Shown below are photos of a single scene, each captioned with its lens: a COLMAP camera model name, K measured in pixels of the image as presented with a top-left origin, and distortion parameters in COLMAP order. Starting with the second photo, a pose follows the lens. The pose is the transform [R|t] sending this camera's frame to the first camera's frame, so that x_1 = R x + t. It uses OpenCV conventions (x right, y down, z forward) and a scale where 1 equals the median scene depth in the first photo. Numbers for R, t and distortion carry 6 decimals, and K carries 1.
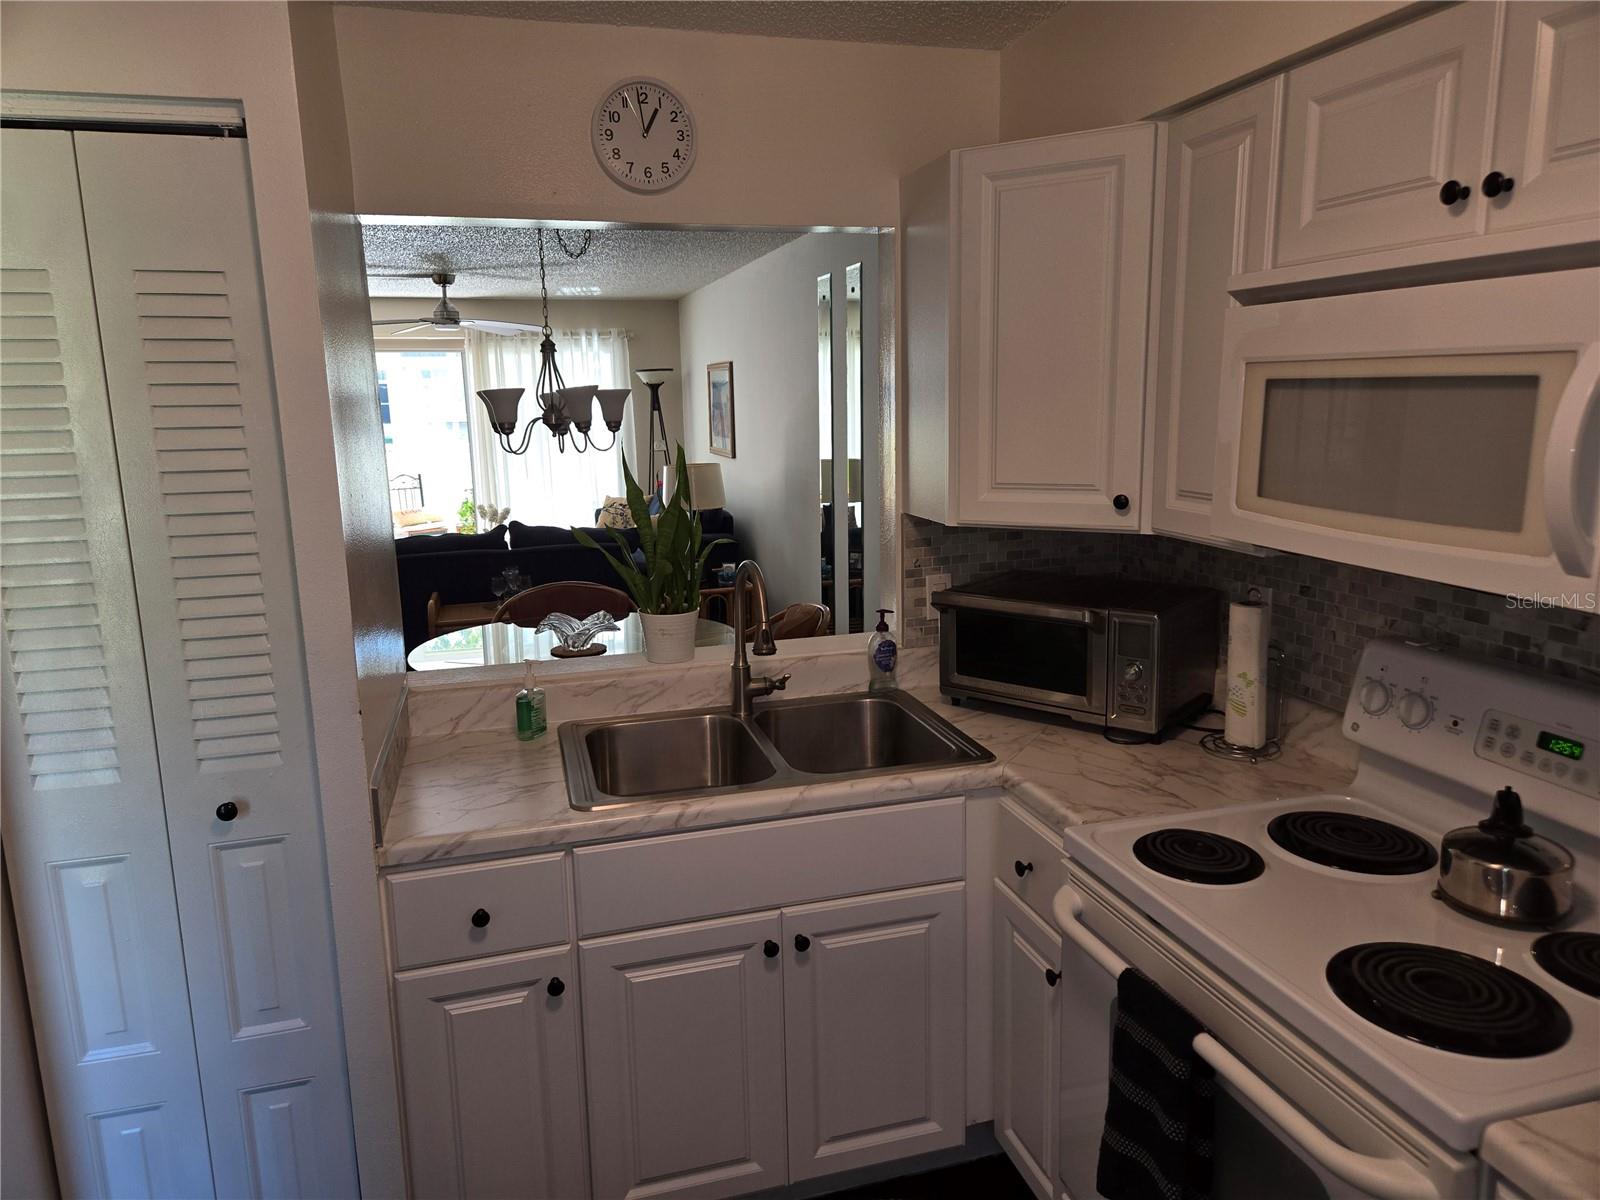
lens RADIAL K [[1072.4, 0, 806.4], [0, 1072.4, 599.8], [0, 0, 1]] dist [0.010034, 0.000140]
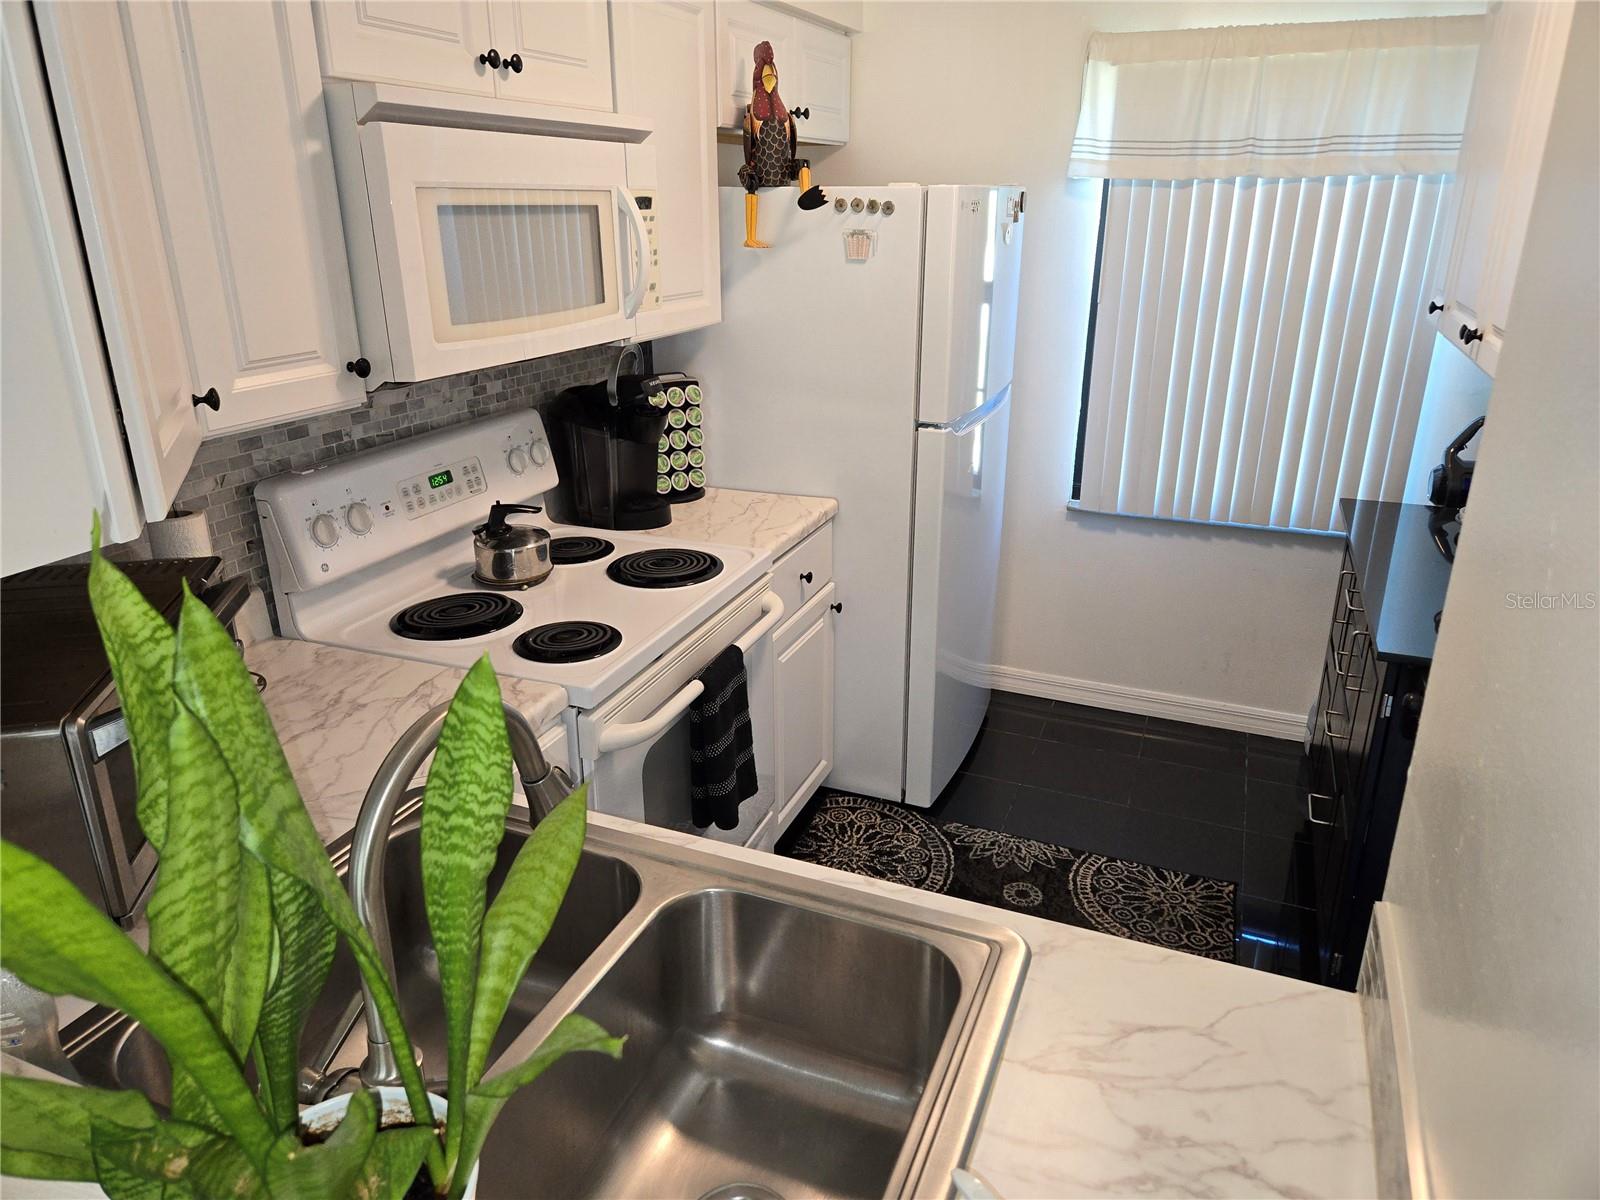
lens RADIAL K [[1072.4, 0, 804.3], [0, 1072.4, 599.0], [0, 0, 1]] dist [0.010034, 0.000140]
pose [[-0.791867, -0.197033, 0.578035, -0.493113], [0.128220, 0.871783, 0.472816, -0.313307], [-0.597081, 0.448523, -0.665072, 1.617966]]
